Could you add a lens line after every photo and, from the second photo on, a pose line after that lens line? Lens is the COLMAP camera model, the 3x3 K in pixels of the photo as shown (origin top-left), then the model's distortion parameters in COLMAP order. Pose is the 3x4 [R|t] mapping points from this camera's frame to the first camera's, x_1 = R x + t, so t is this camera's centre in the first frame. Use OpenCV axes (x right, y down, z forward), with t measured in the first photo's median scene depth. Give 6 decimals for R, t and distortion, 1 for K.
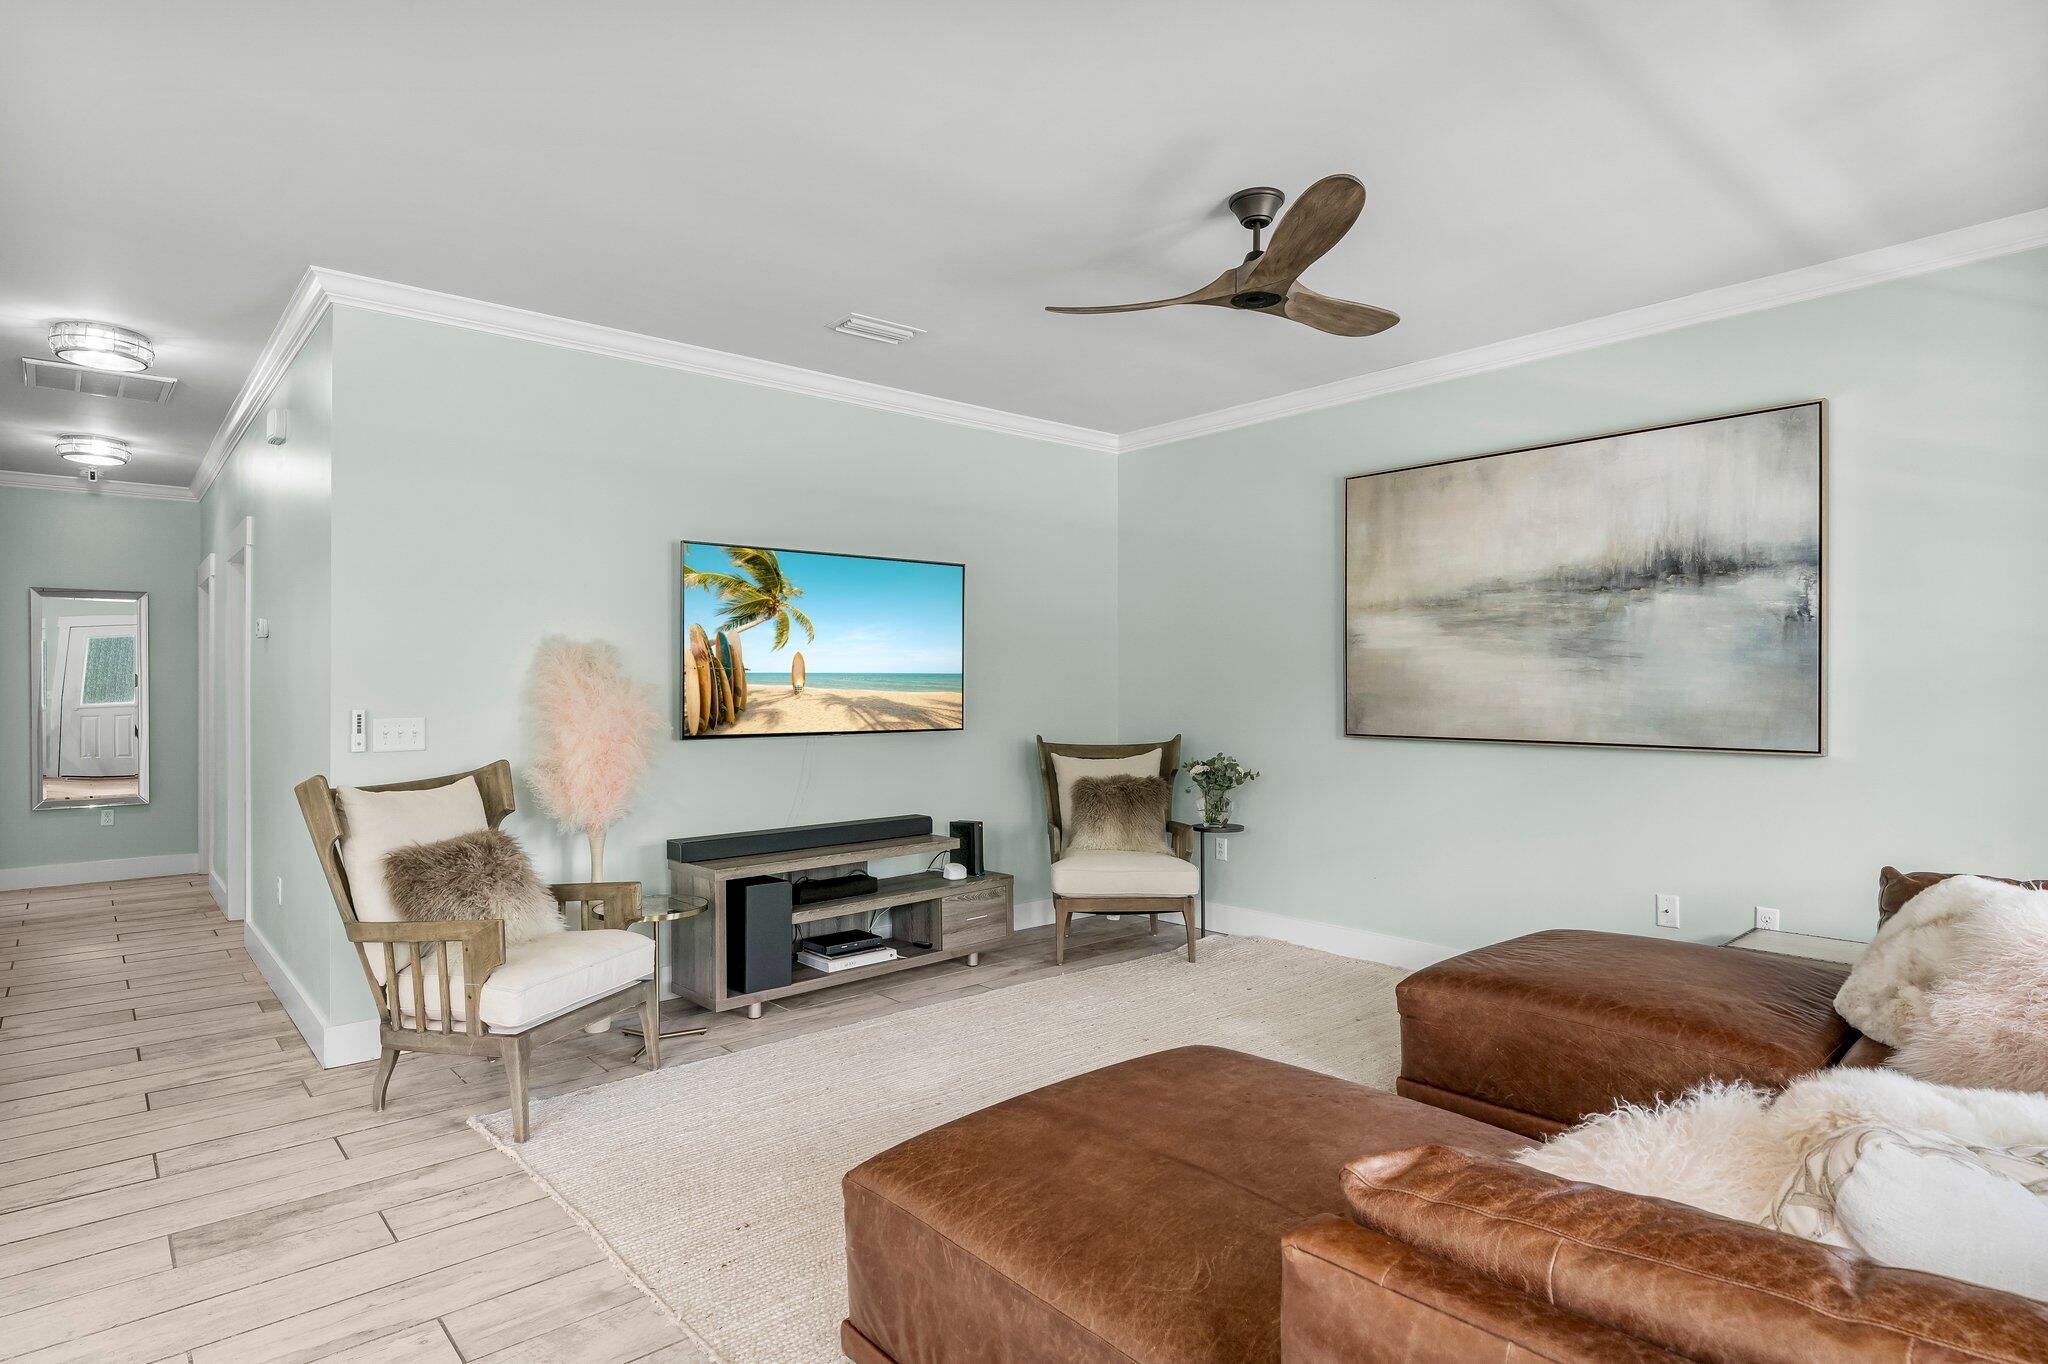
lens RADIAL K [[1076.6, 0, 1024.0], [0, 1076.6, 682.0], [0, 0, 1]] dist [0.000753, -0.000399]
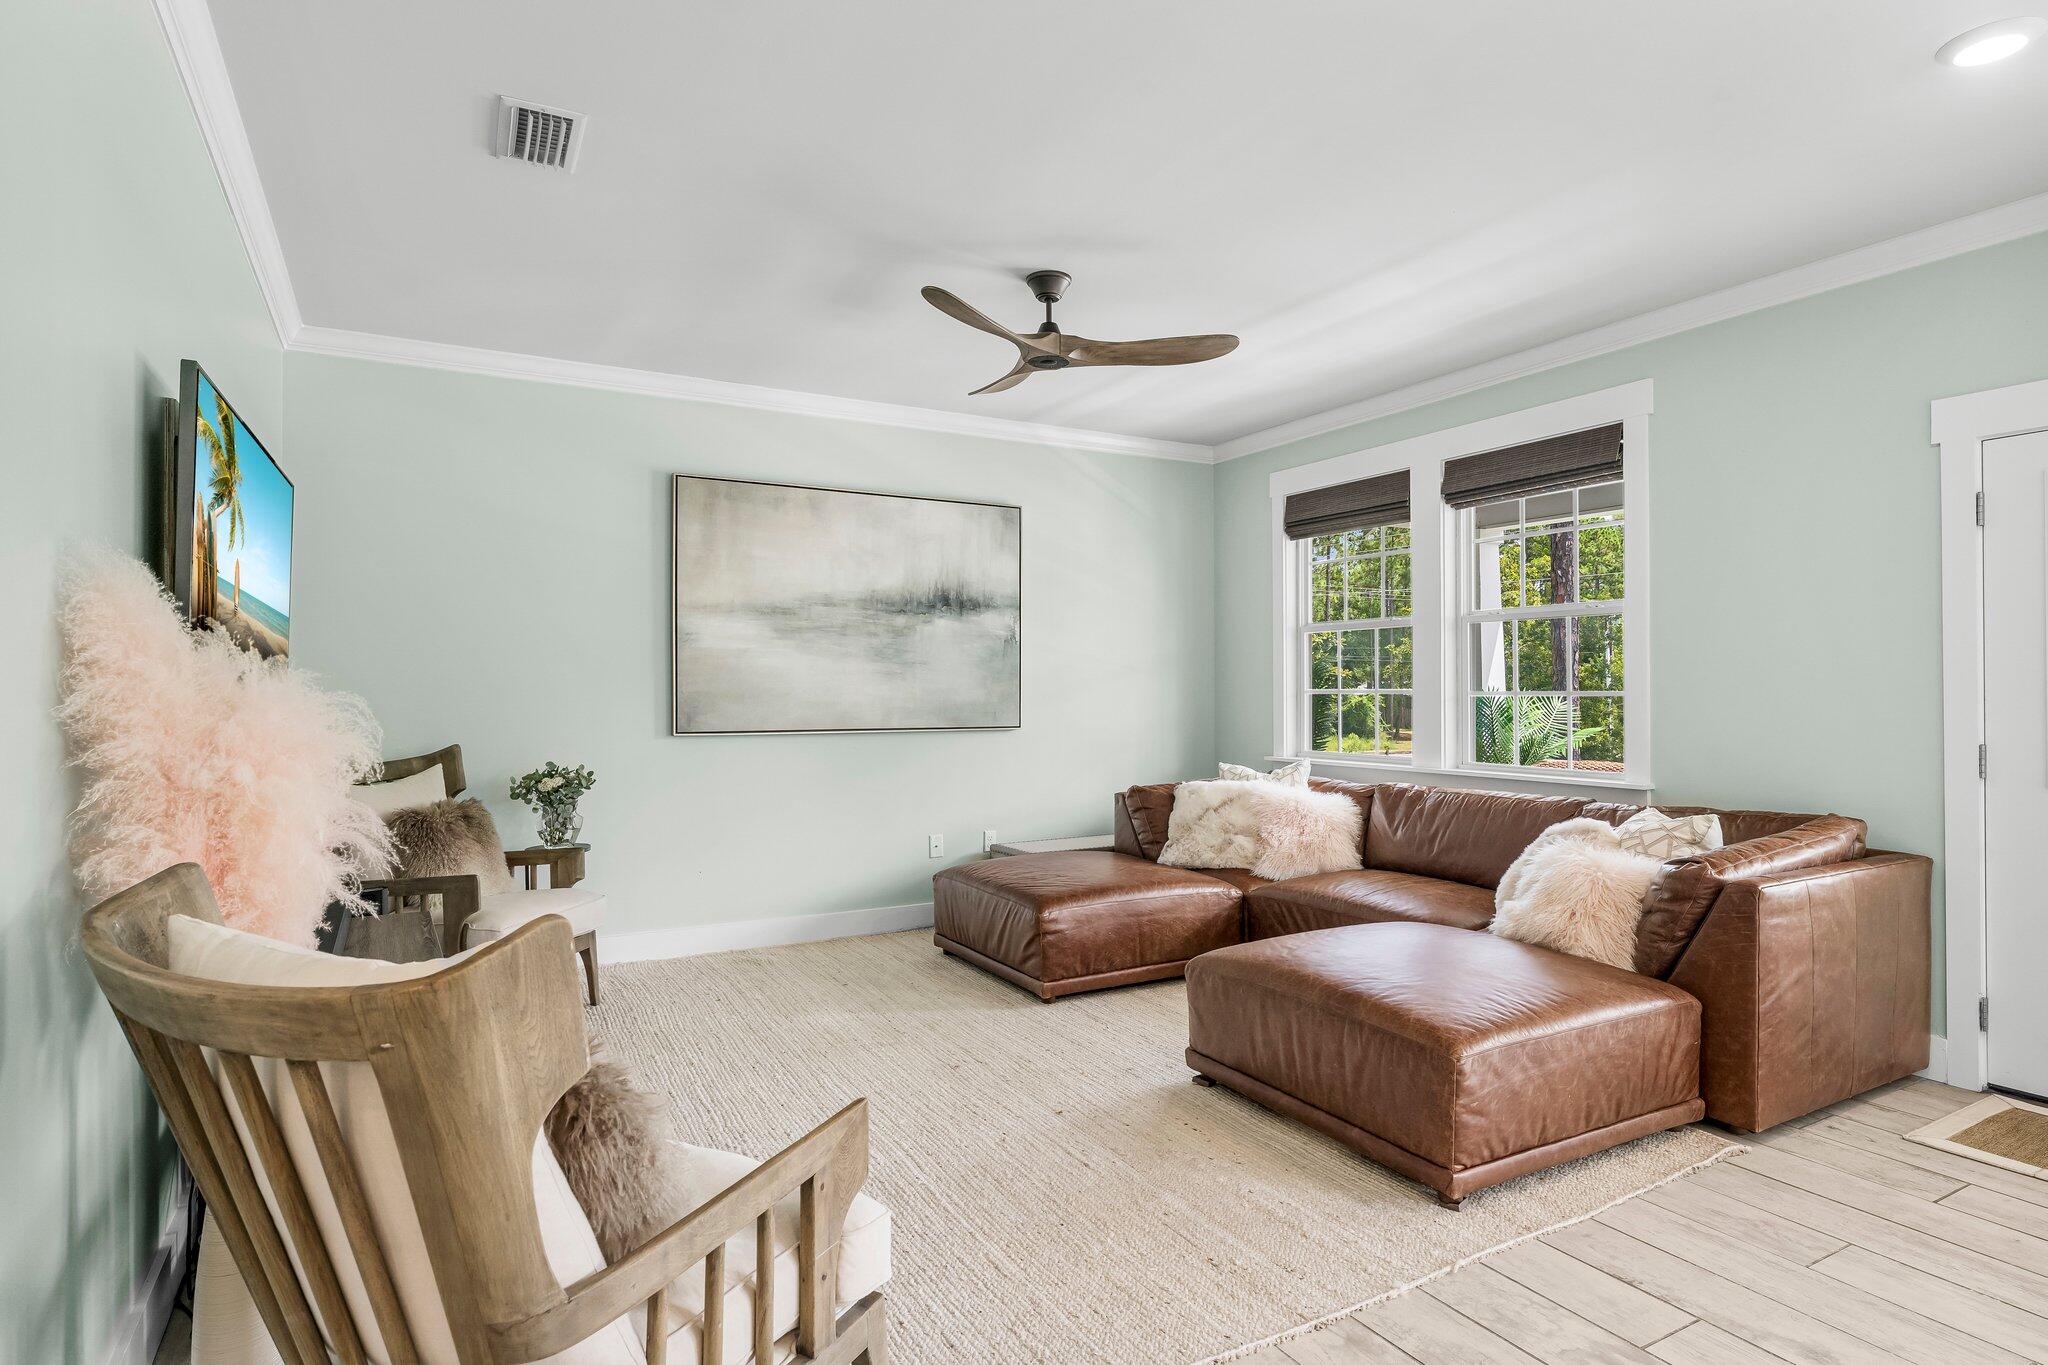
lens RADIAL K [[1076.6, 0, 1024.0], [0, 1076.6, 682.5], [0, 0, 1]] dist [0.000753, -0.000399]
pose [[0.214155, 0.005302, 0.976785, -0.667046], [-0.005112, 0.999978, -0.004308, 0.005279], [-0.976786, -0.004071, 0.214177, 0.529464]]
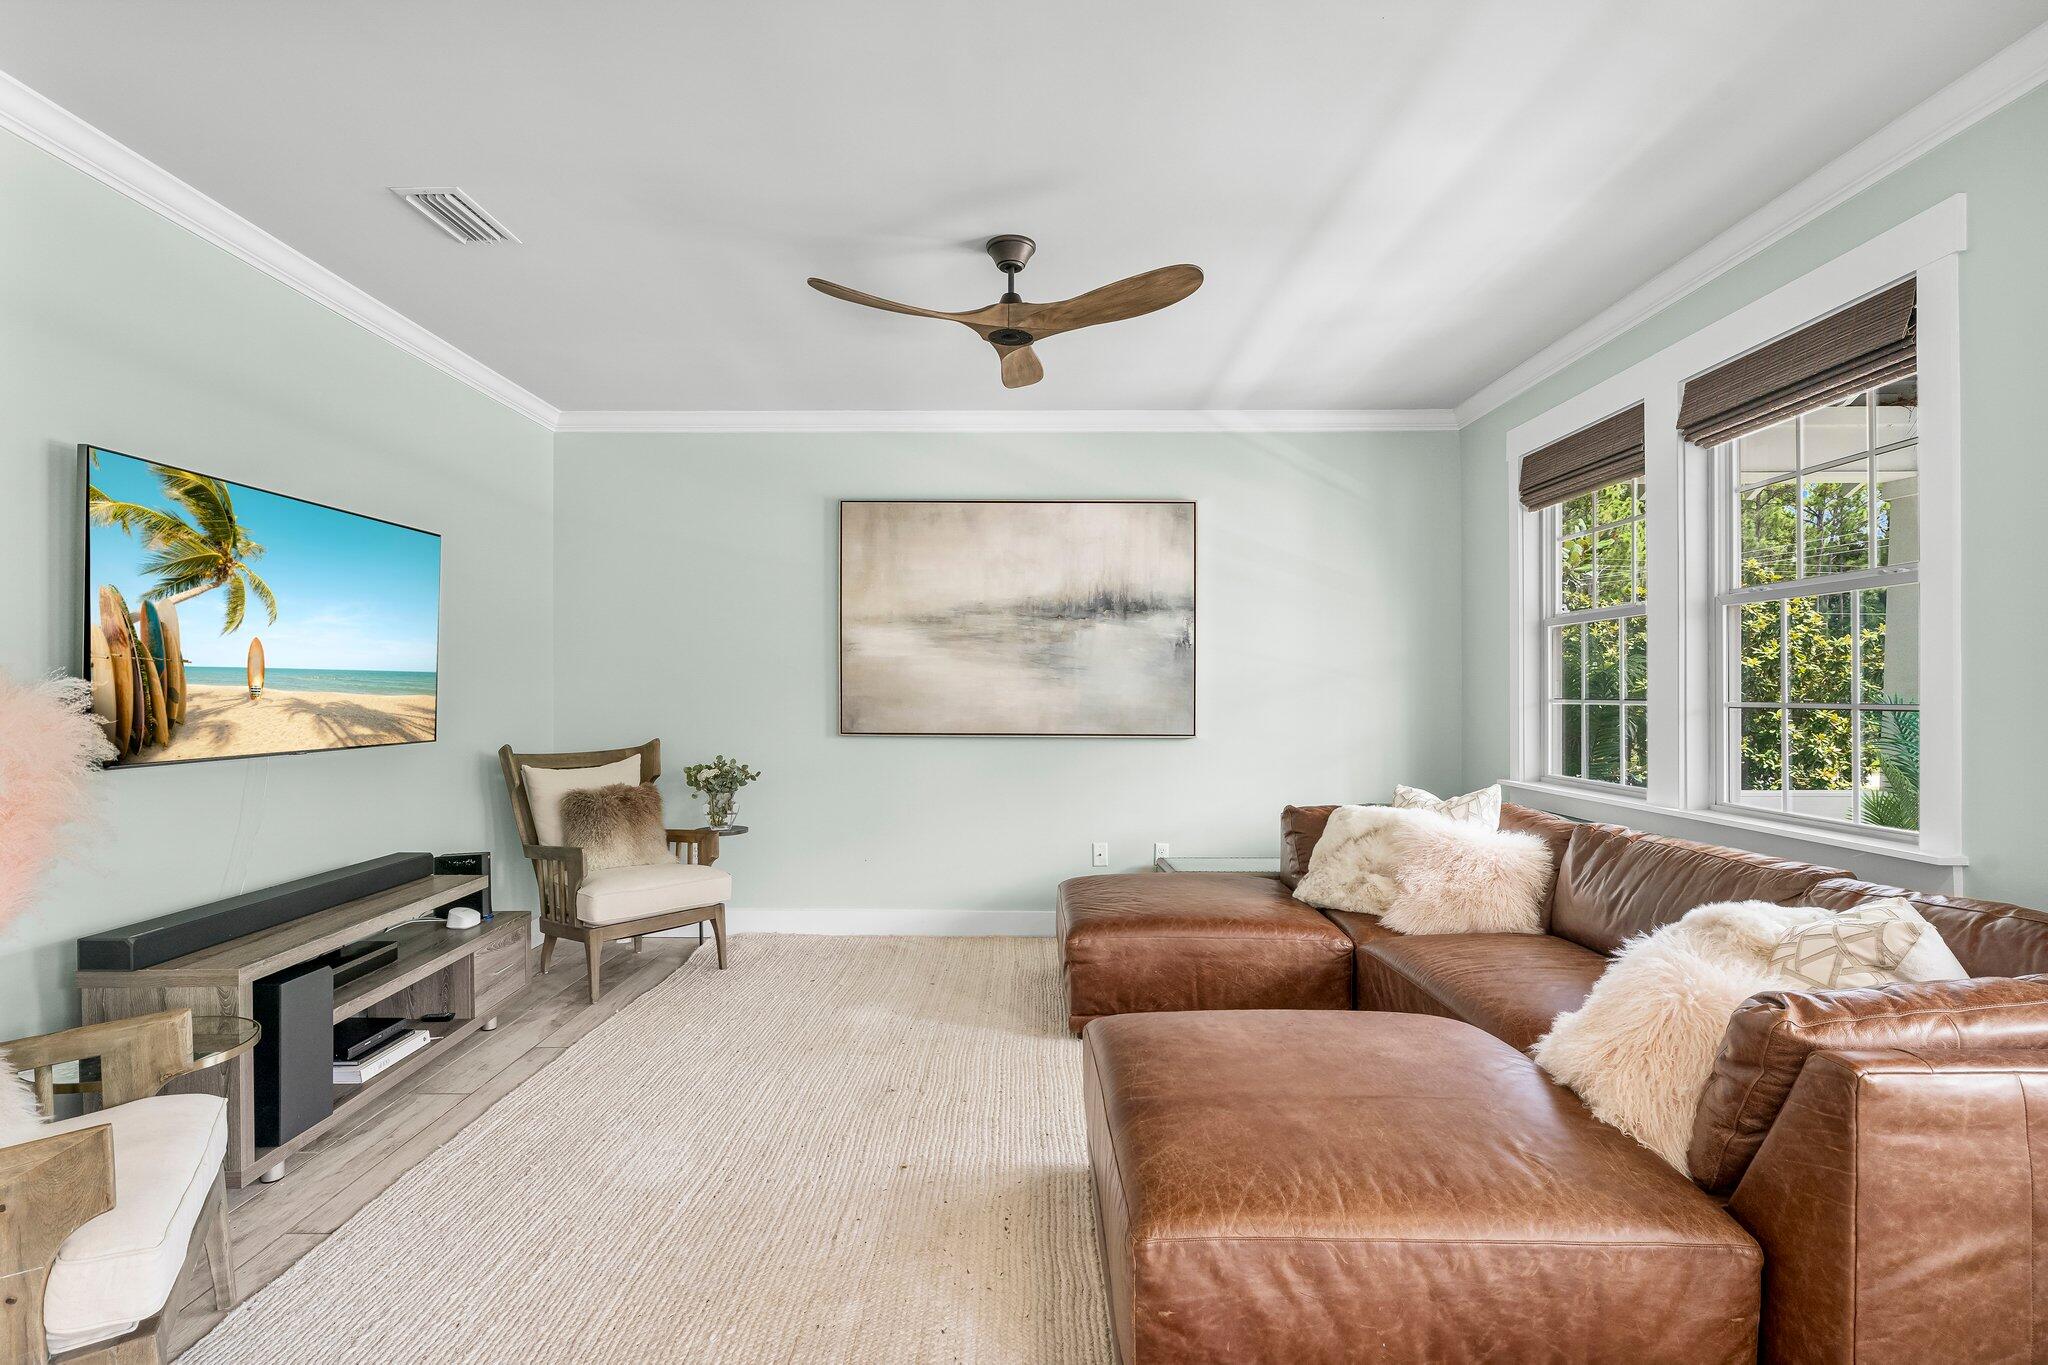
lens RADIAL K [[973.6, 0, 1005.9], [0, 973.6, 686.7], [0, 0, 1]] dist [0.001144, 0.000114]
pose [[0.666383, 0.005772, 0.745587, -0.365965], [-0.007760, 0.999970, -0.000805, 0.000543], [-0.745569, -0.005250, 0.666408, 0.235678]]
